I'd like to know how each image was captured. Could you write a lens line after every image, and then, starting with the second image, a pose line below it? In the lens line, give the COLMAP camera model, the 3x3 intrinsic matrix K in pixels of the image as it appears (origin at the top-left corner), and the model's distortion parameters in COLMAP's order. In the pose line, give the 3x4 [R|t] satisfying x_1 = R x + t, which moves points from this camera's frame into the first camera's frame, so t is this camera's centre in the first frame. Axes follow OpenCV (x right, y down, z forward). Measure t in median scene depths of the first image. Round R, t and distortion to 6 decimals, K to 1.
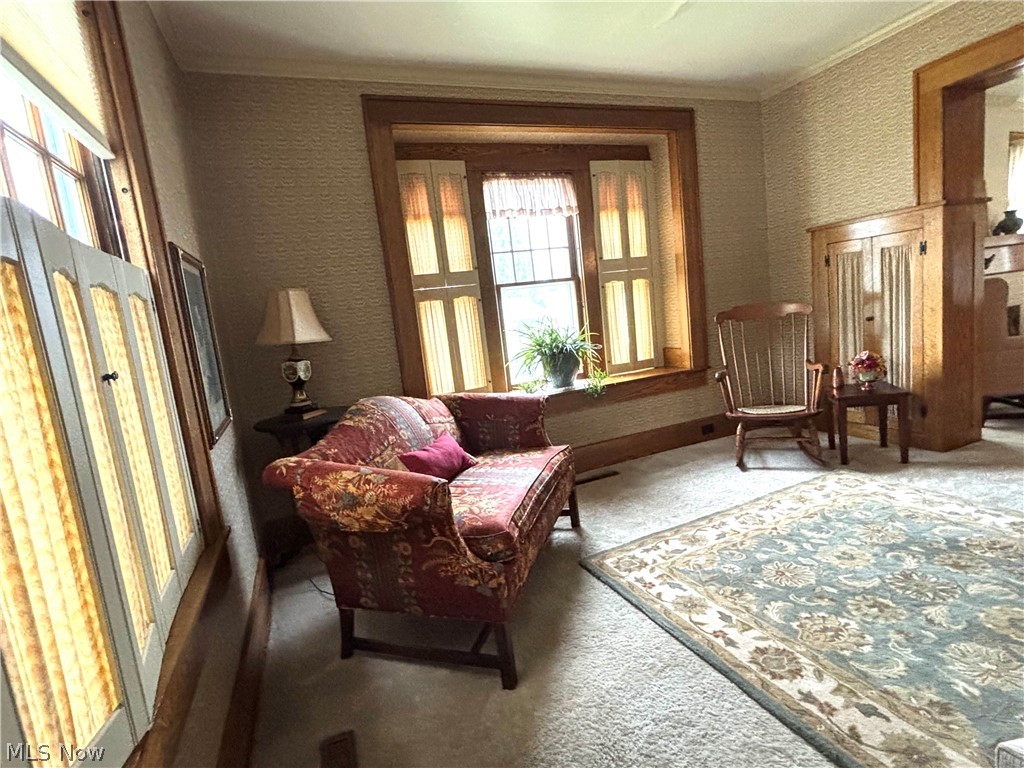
lens RADIAL K [[501.5, 0, 512.0], [0, 501.5, 387.4], [0, 0, 1]] dist [-0.005989, 0.000067]
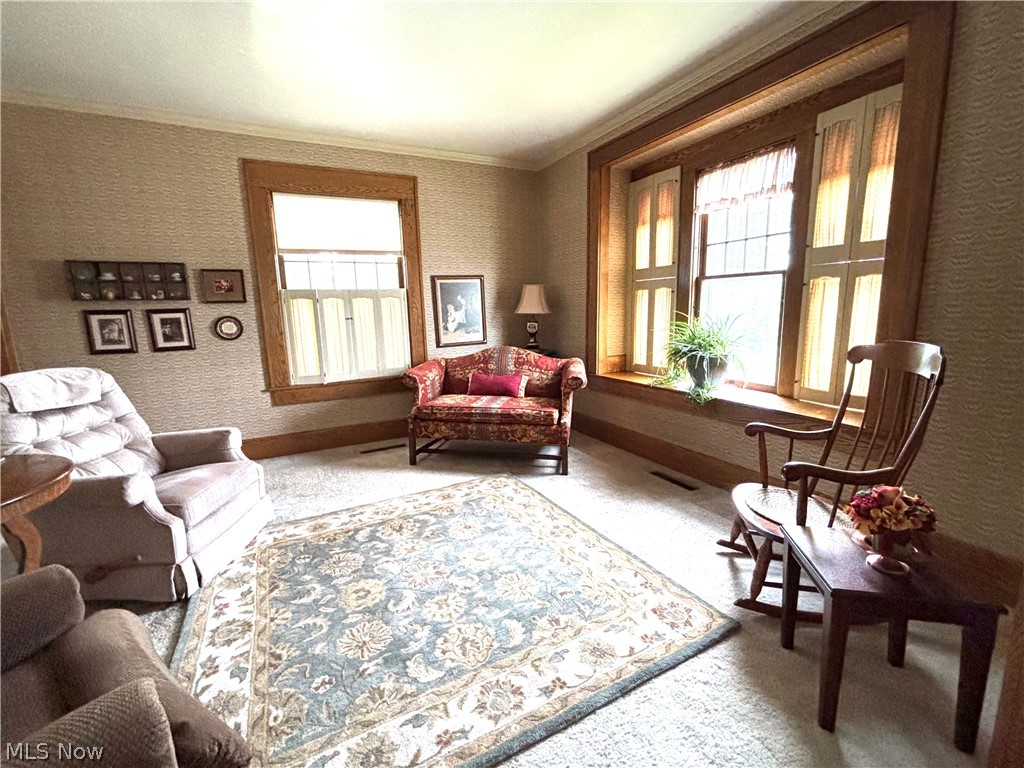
lens RADIAL K [[446.7, 0, 510.7], [0, 446.7, 381.1], [0, 0, 1]] dist [0.000903, 0.000152]
pose [[0.086946, 0.274646, -0.957606, 0.959426], [-0.132437, 0.955901, 0.262133, -0.203775], [0.987371, 0.104031, 0.119485, 0.557912]]
